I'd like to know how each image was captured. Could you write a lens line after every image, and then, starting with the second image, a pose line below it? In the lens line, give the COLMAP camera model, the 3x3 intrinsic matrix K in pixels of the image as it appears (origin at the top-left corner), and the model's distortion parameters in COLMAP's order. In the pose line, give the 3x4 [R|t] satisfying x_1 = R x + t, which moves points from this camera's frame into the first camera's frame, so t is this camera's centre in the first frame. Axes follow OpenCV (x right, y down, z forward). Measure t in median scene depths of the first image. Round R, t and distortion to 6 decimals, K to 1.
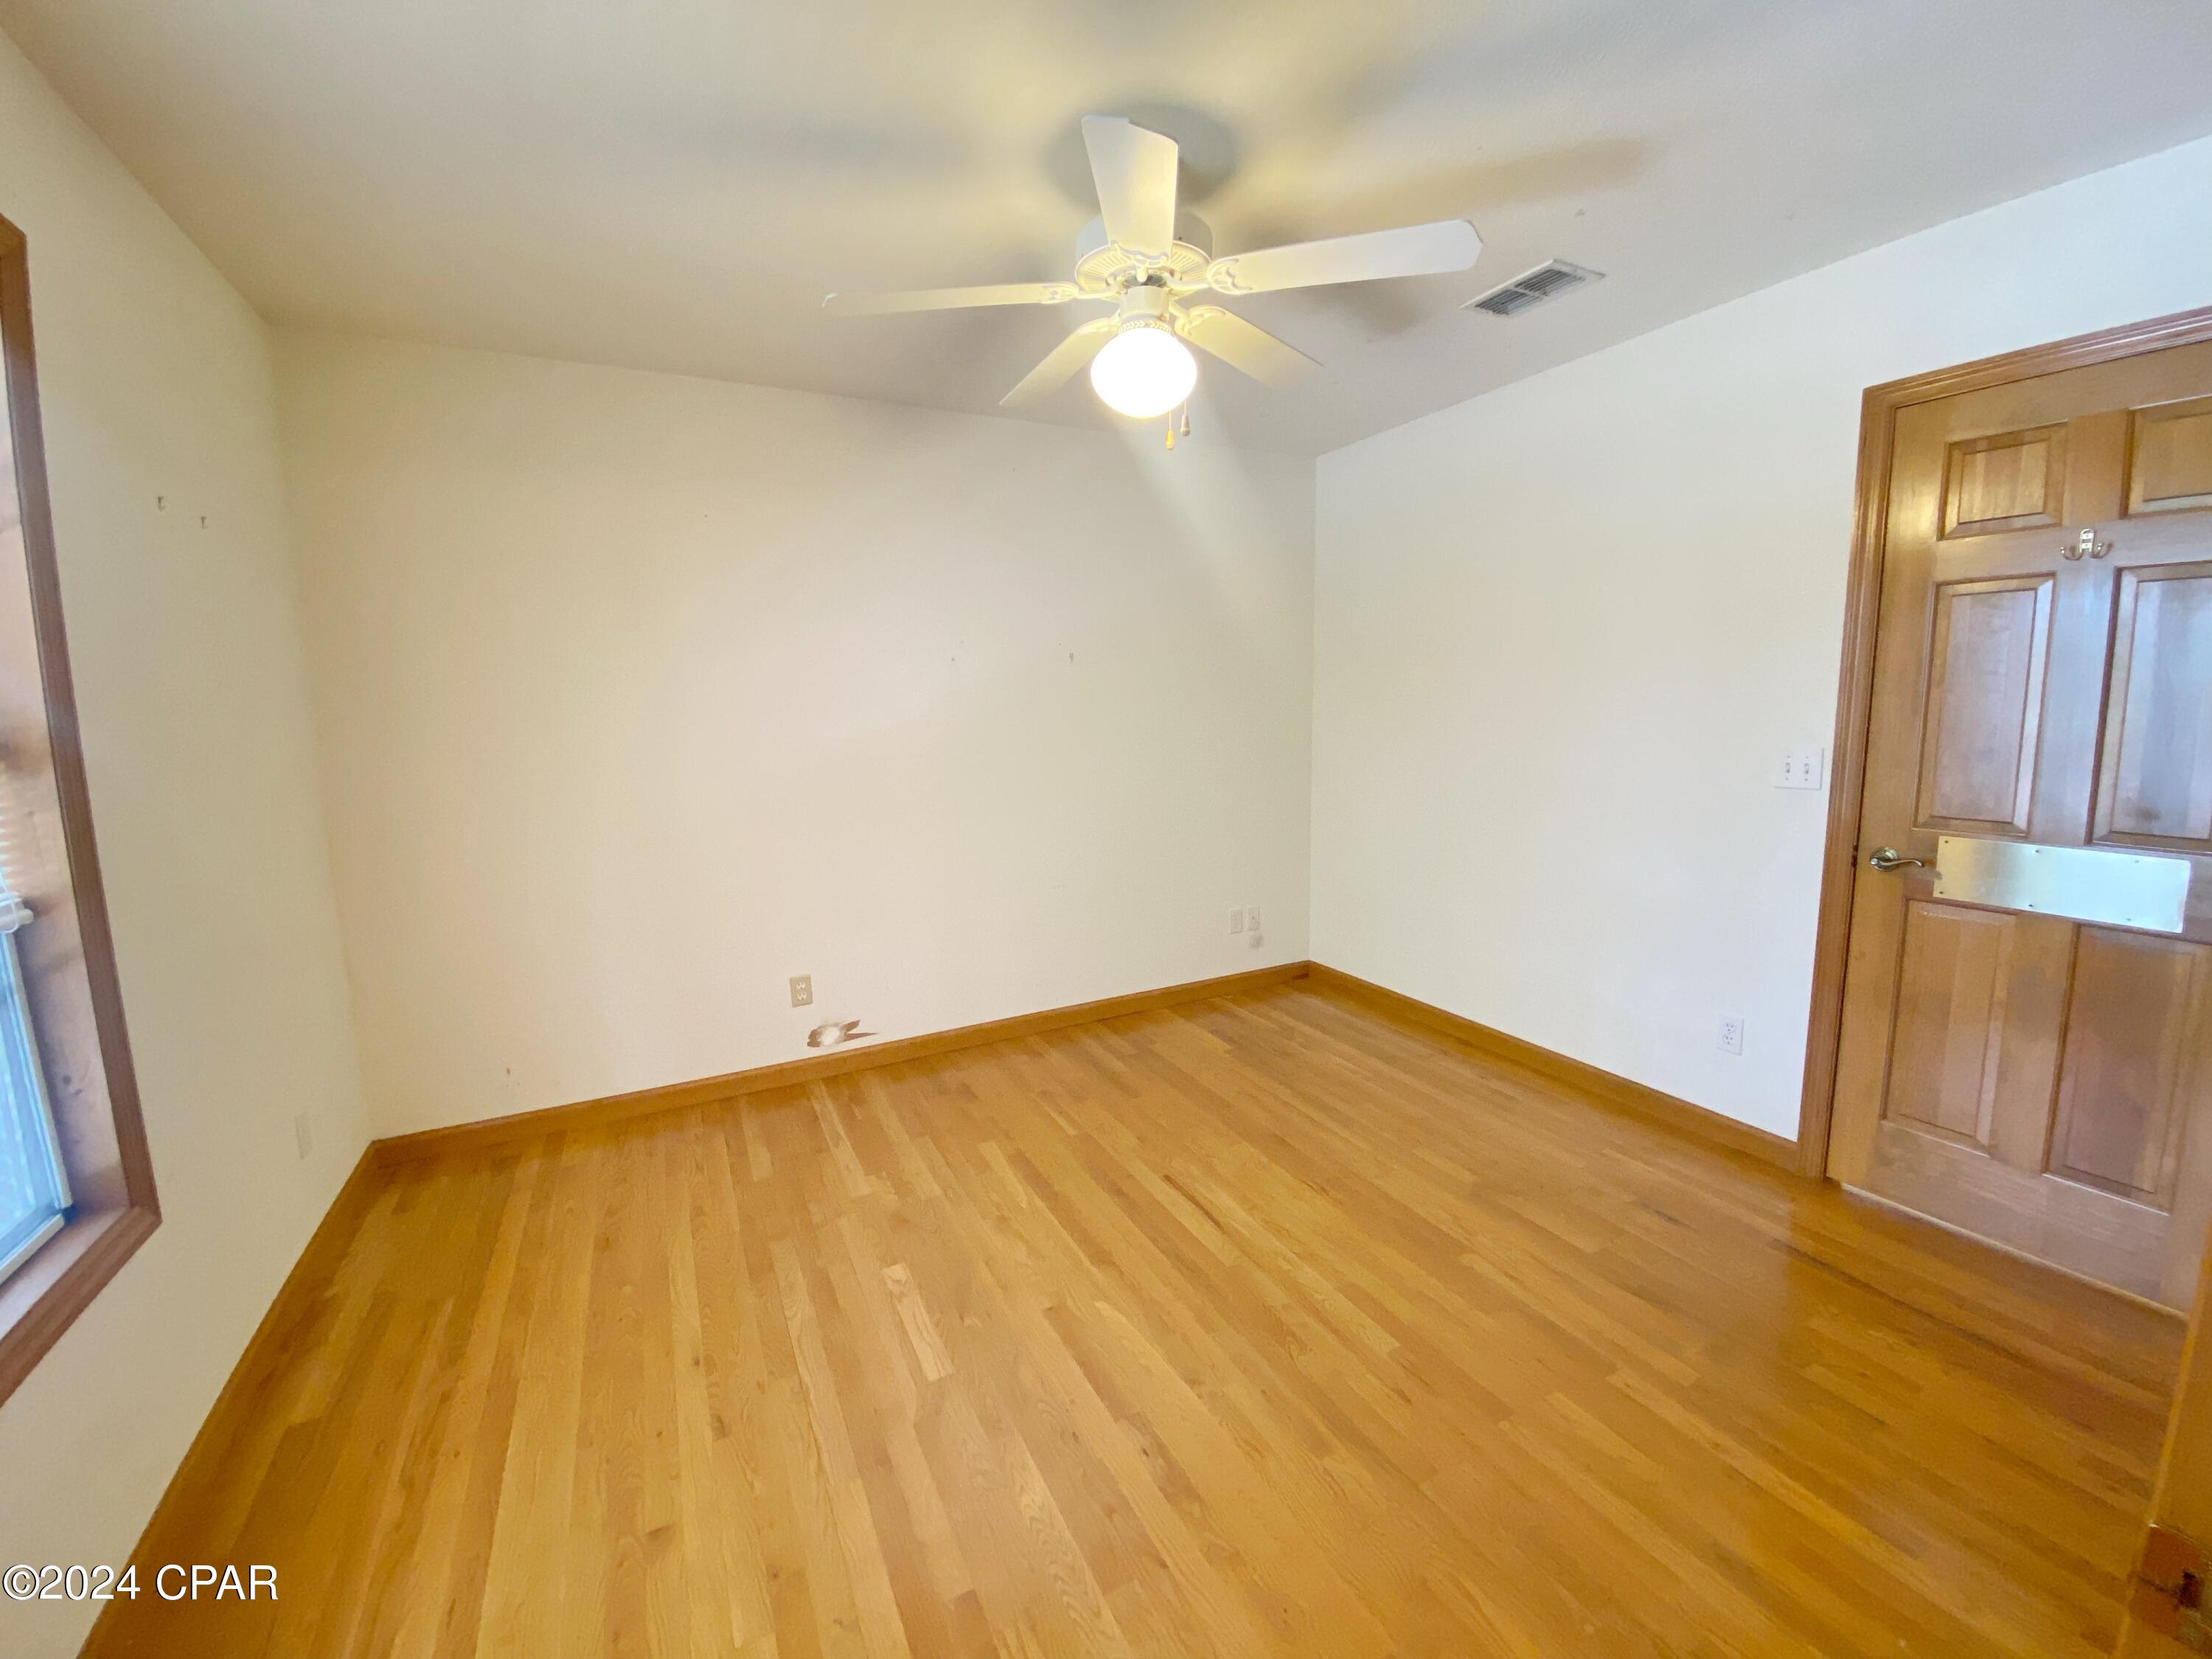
lens RADIAL K [[900.5, 0, 1102.5], [0, 900.5, 823.4], [0, 0, 1]] dist [0.072132, -0.042269]
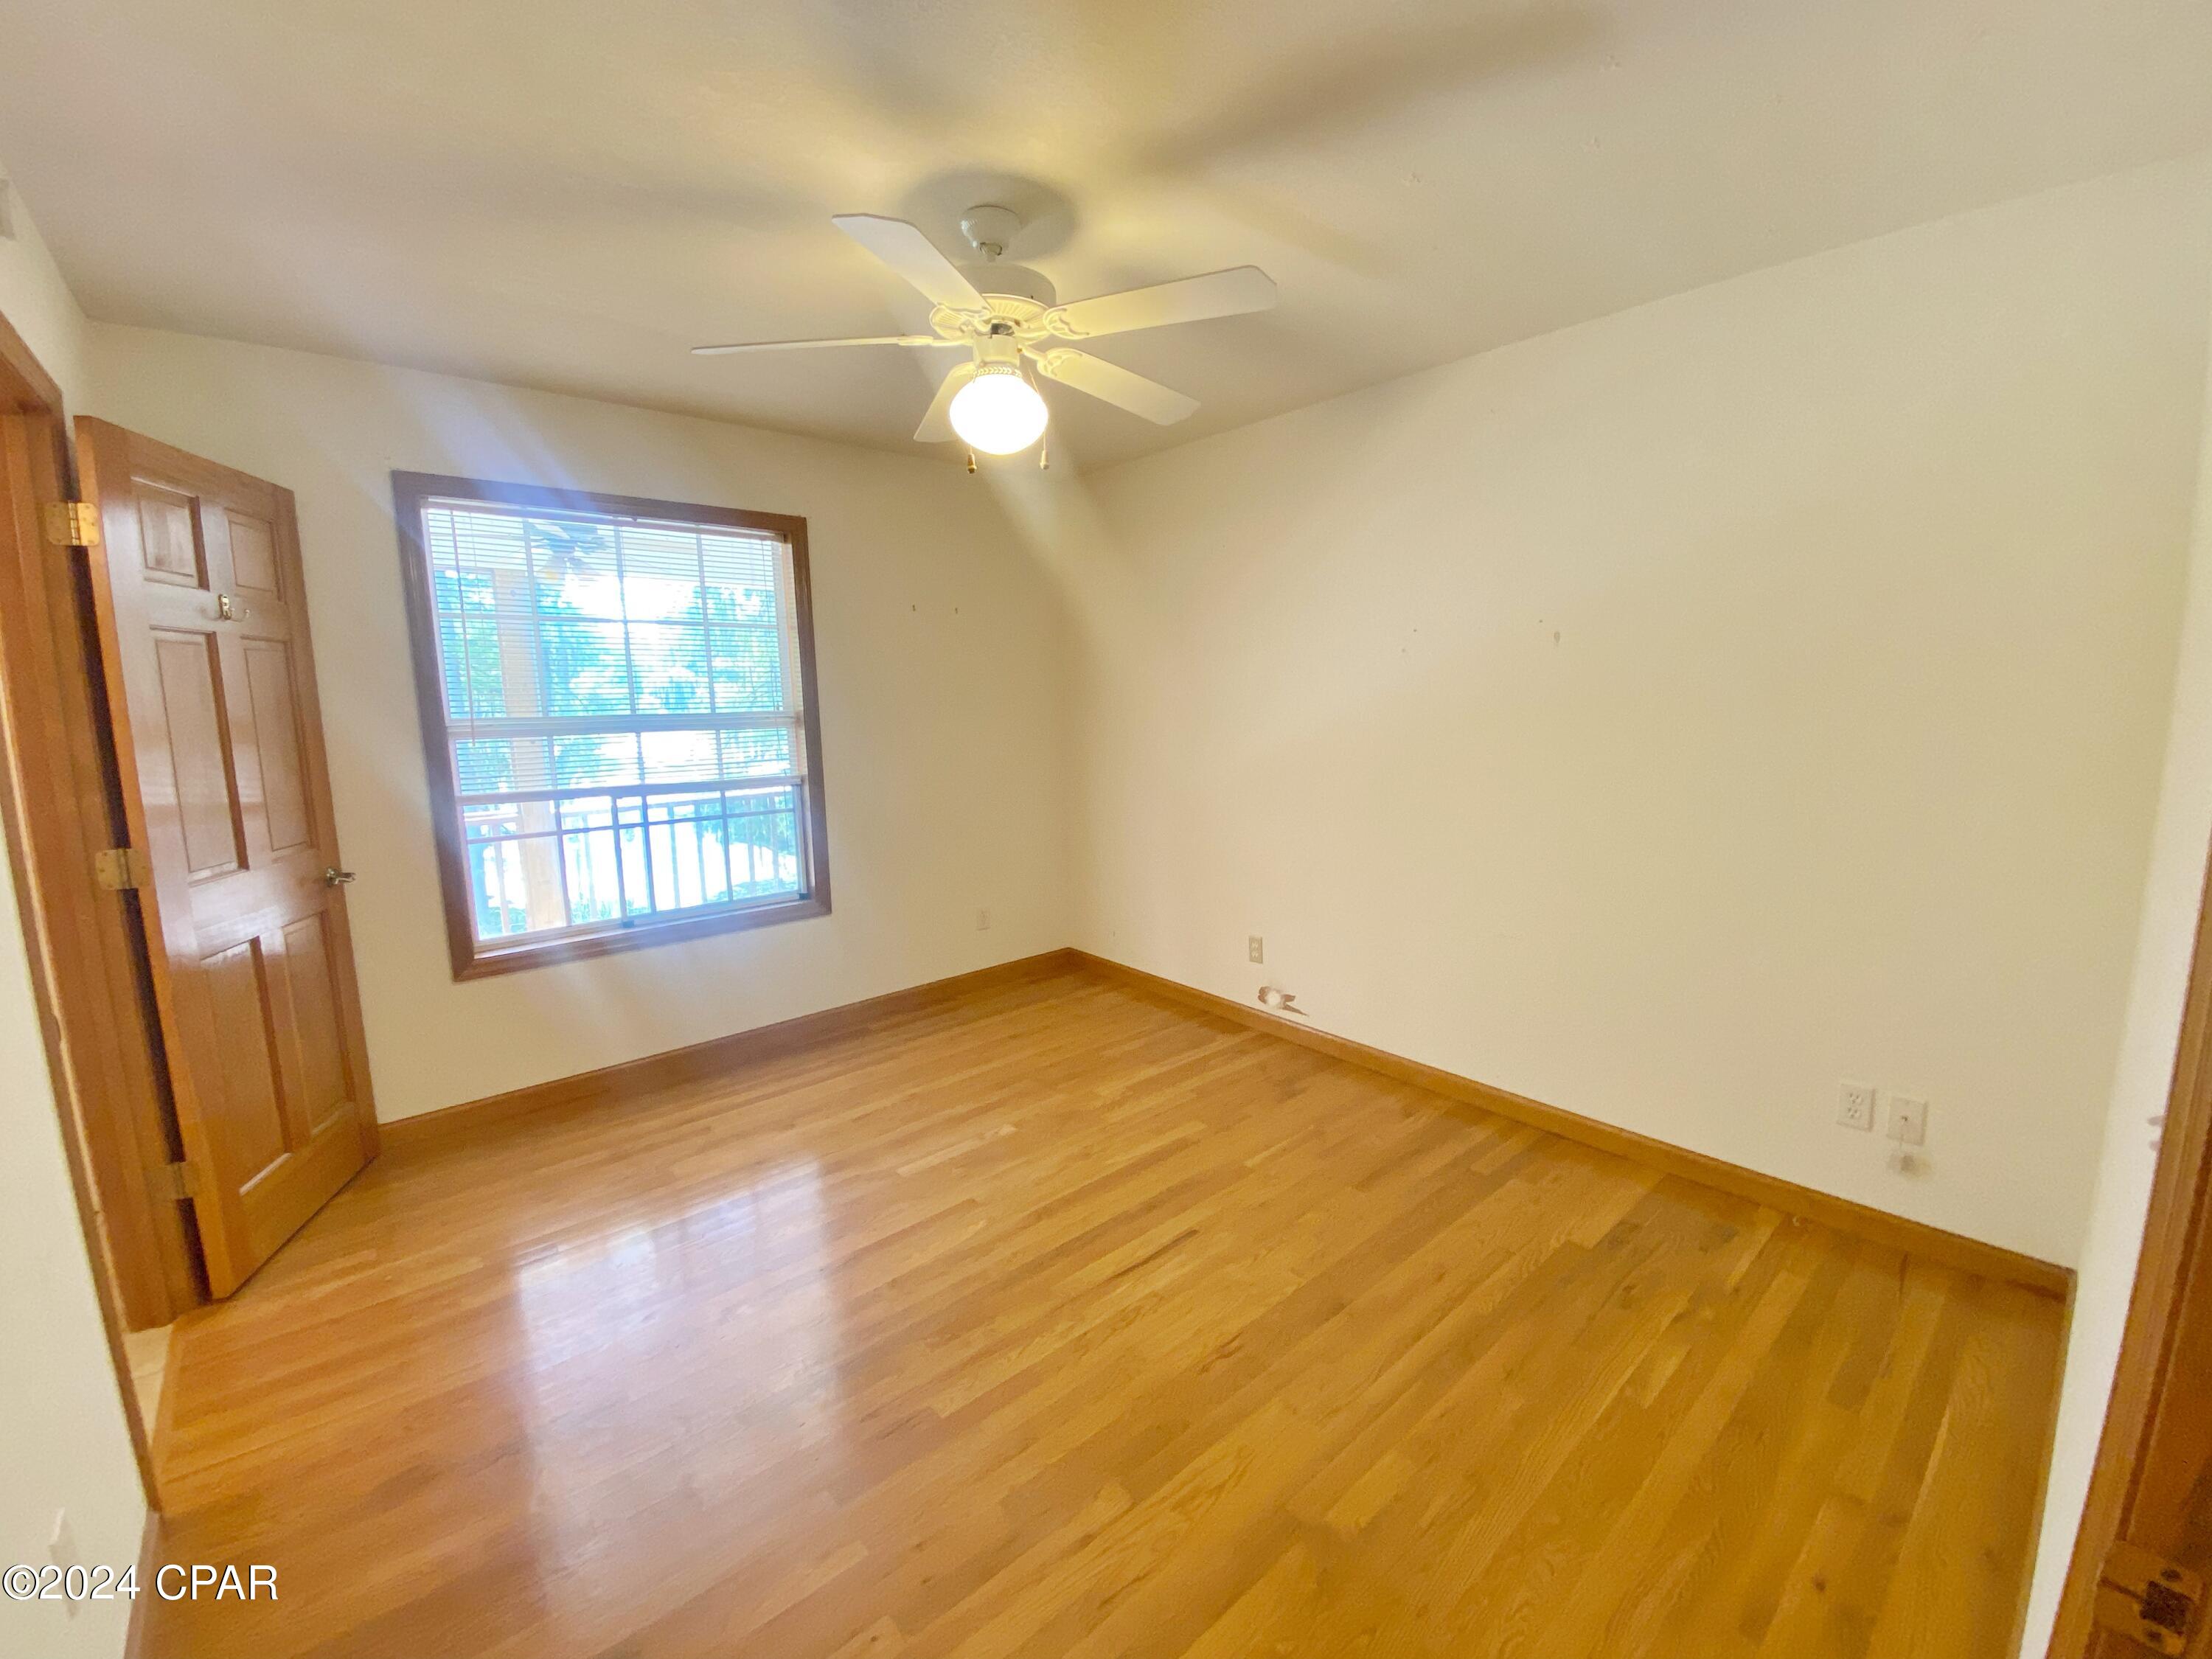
lens RADIAL K [[900.5, 0, 1102.5], [0, 900.5, 823.4], [0, 0, 1]] dist [0.072132, -0.042269]
pose [[0.237338, 0.154131, -0.959122, 0.795699], [-0.122774, 0.984175, 0.127776, -0.106462], [0.963638, 0.087429, 0.252505, 0.601753]]
